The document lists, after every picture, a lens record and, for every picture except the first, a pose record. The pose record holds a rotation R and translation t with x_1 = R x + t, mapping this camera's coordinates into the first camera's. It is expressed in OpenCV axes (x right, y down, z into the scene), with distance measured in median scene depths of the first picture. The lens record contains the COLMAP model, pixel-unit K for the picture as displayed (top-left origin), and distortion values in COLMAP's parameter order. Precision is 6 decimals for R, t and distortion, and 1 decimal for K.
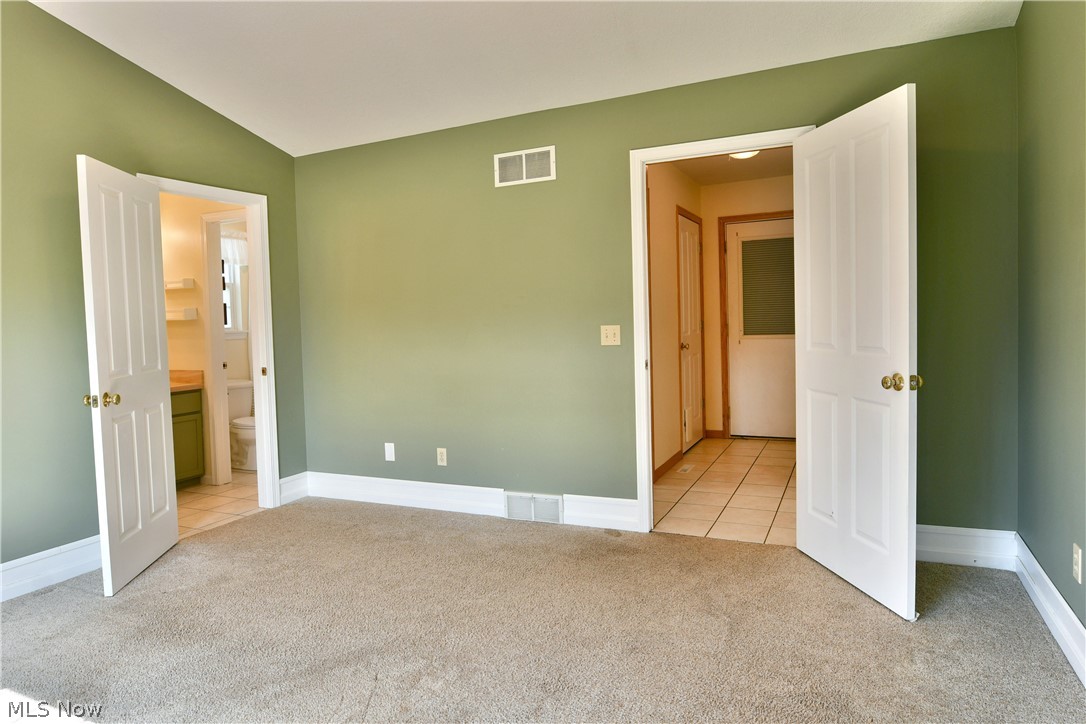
lens RADIAL K [[658.3, 0, 538.6], [0, 658.3, 360.5], [0, 0, 1]] dist [-0.013215, -0.006470]
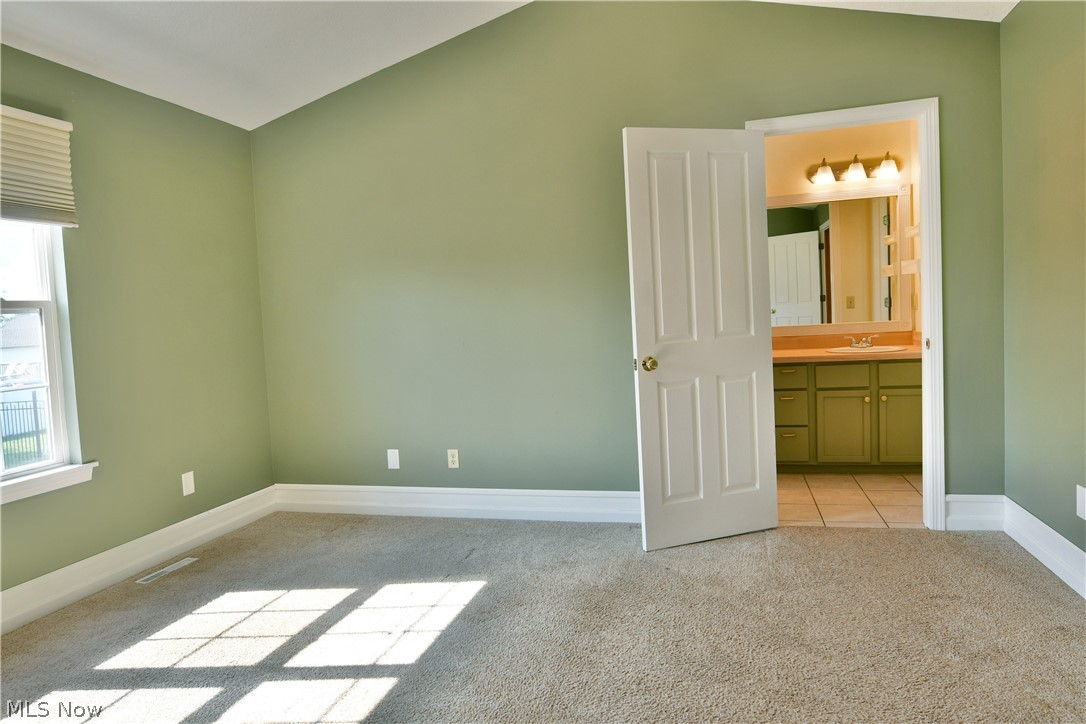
lens RADIAL K [[666.1, 0, 526.7], [0, 666.1, 358.0], [0, 0, 1]] dist [-0.005031, -0.003573]
pose [[0.186623, 0.091193, -0.978190, 0.286728], [-0.012786, 0.995824, 0.090398, -0.037055], [0.982348, -0.004363, 0.187010, 0.539085]]
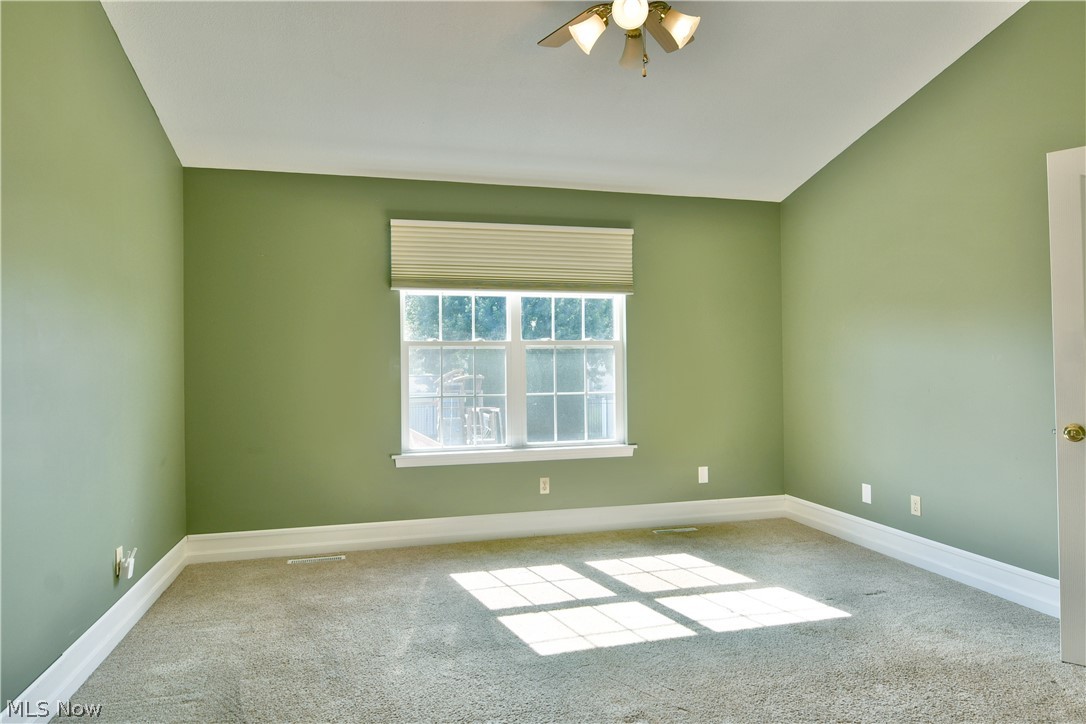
lens RADIAL K [[667.7, 0, 557.3], [0, 667.7, 367.6], [0, 0, 1]] dist [-0.018419, -0.002384]
pose [[-0.745829, 0.046090, -0.664541, 0.347709], [-0.007331, 0.996975, 0.077373, -0.074192], [0.666097, 0.062579, -0.743235, 1.029653]]
